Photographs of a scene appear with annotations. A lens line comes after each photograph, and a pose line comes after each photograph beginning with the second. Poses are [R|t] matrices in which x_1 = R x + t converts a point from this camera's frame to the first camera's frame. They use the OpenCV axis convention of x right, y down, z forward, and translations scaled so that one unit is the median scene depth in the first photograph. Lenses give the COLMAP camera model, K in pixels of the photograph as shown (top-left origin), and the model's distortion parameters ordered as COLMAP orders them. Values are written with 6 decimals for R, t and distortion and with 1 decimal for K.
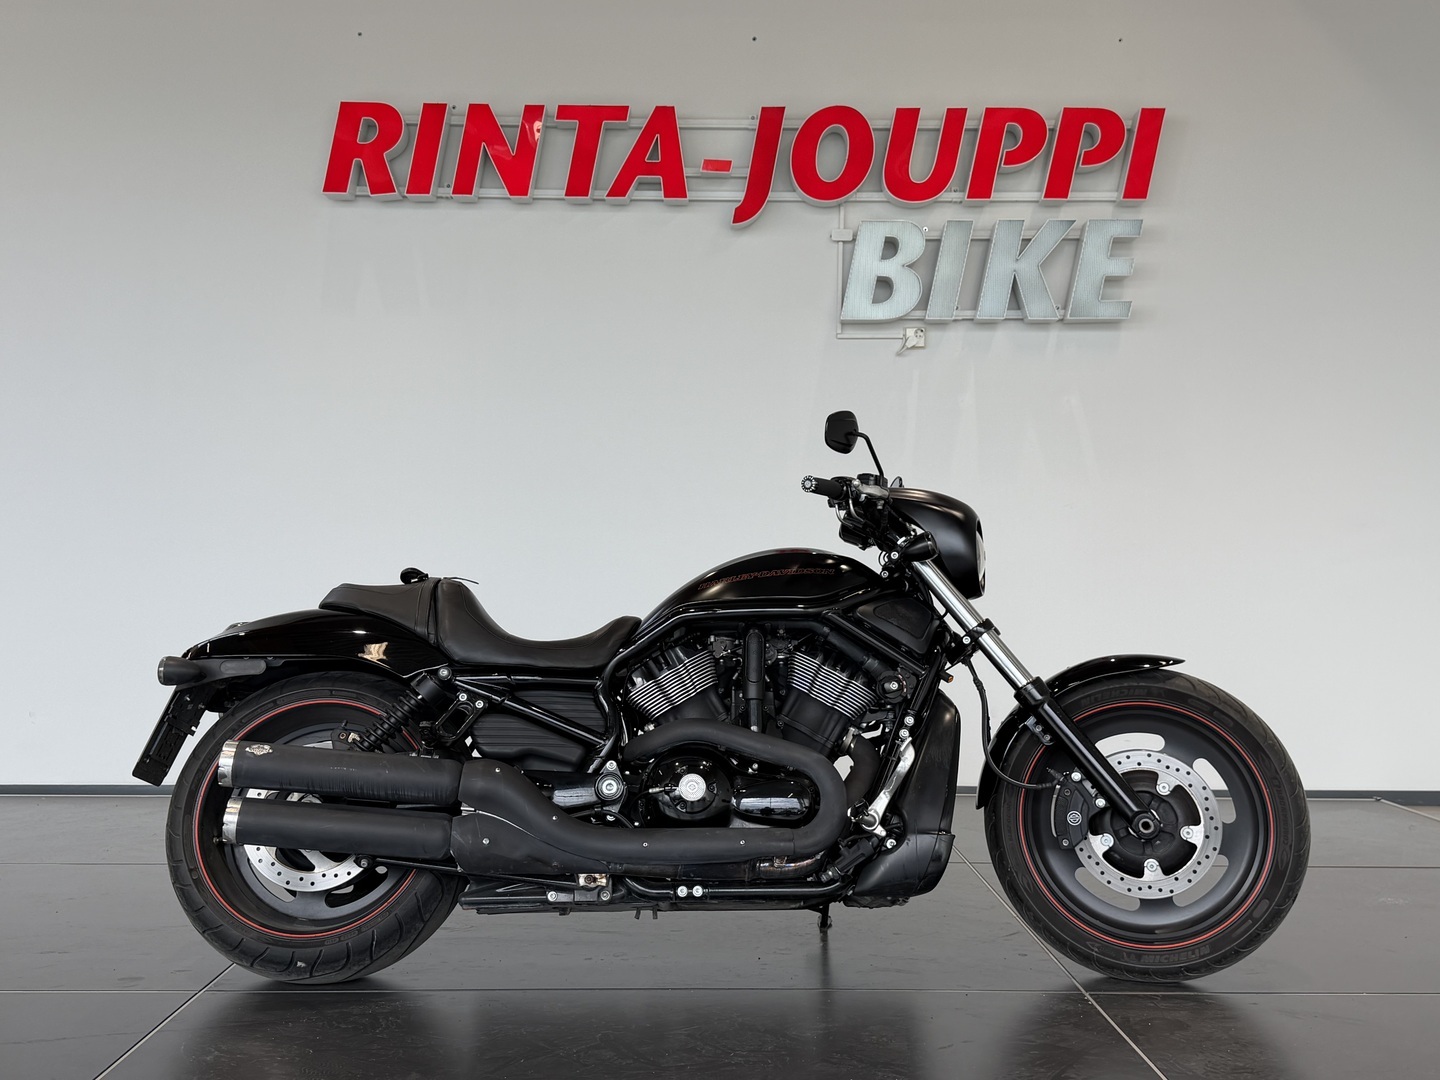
lens RADIAL K [[1412.8, 0, 720.0], [0, 1412.8, 540.0], [0, 0, 1]] dist [0.102934, -0.008617]
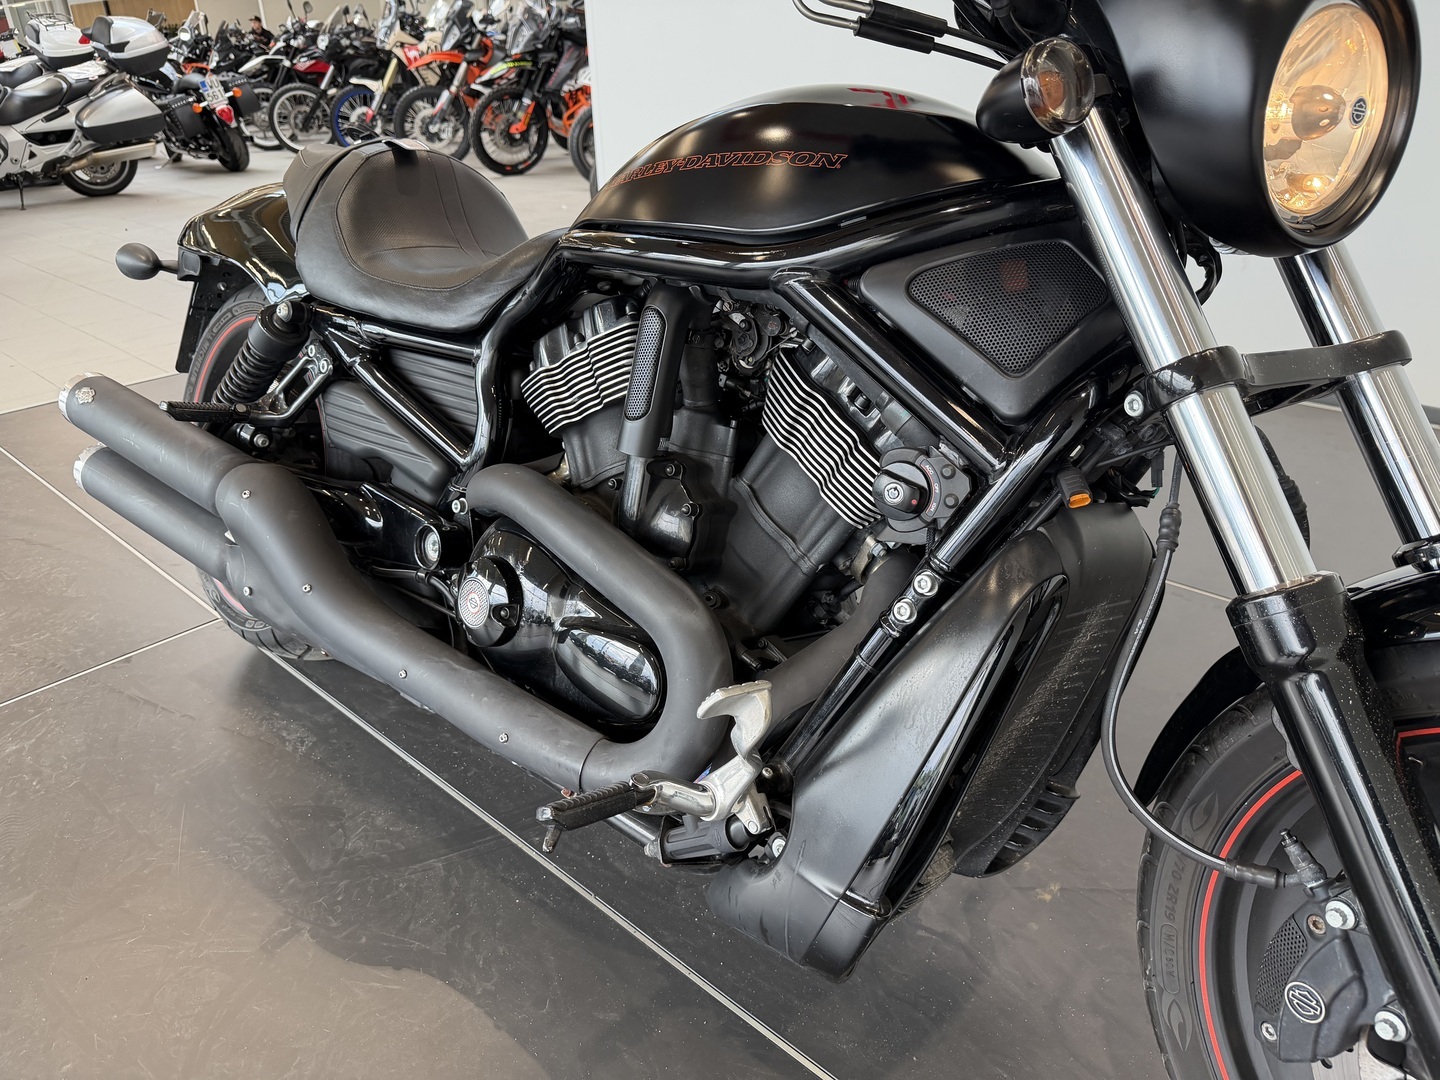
lens RADIAL K [[1017.5, 0, 728.4], [0, 1017.5, 522.2], [0, 0, 1]] dist [0.012180, 0.006343]
pose [[0.731007, 0.271091, -0.626210, 0.260510], [0.042621, 0.897767, 0.438404, -0.012043], [0.681038, -0.347166, 0.644720, 0.776730]]
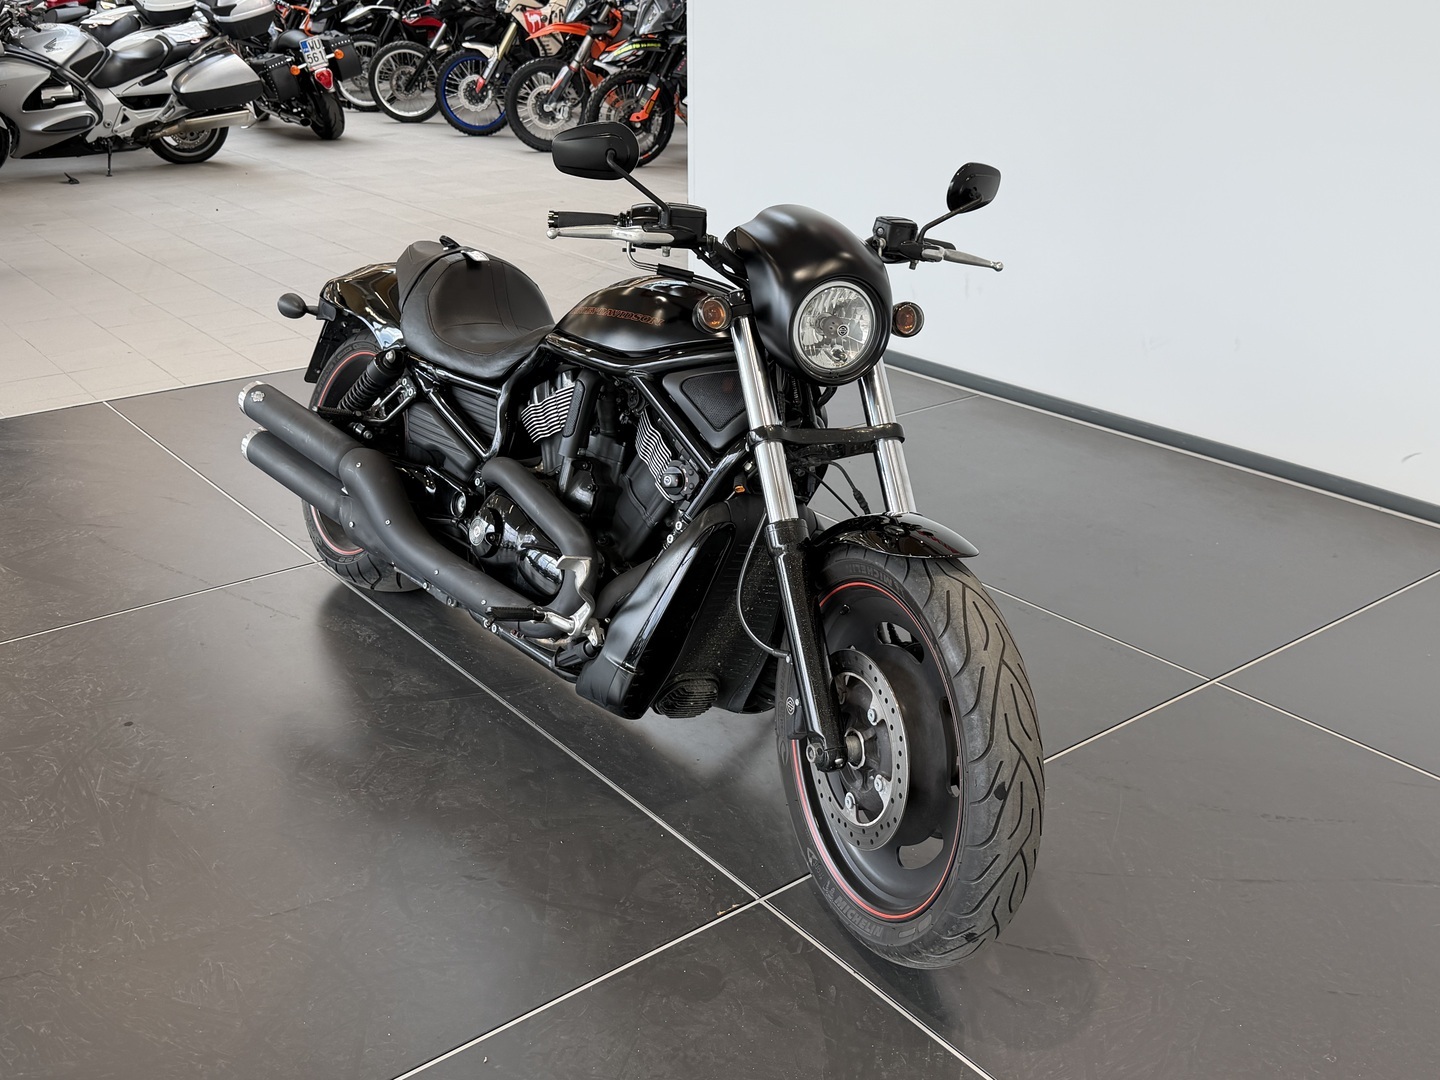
lens RADIAL K [[1412.8, 0, 720.0], [0, 1412.8, 540.0], [0, 0, 1]] dist [0.102934, -0.008617]
pose [[0.607575, 0.302576, -0.734371, 0.743622], [0.016710, 0.919521, 0.392686, -0.182681], [0.794087, -0.250858, 0.553622, 0.555139]]
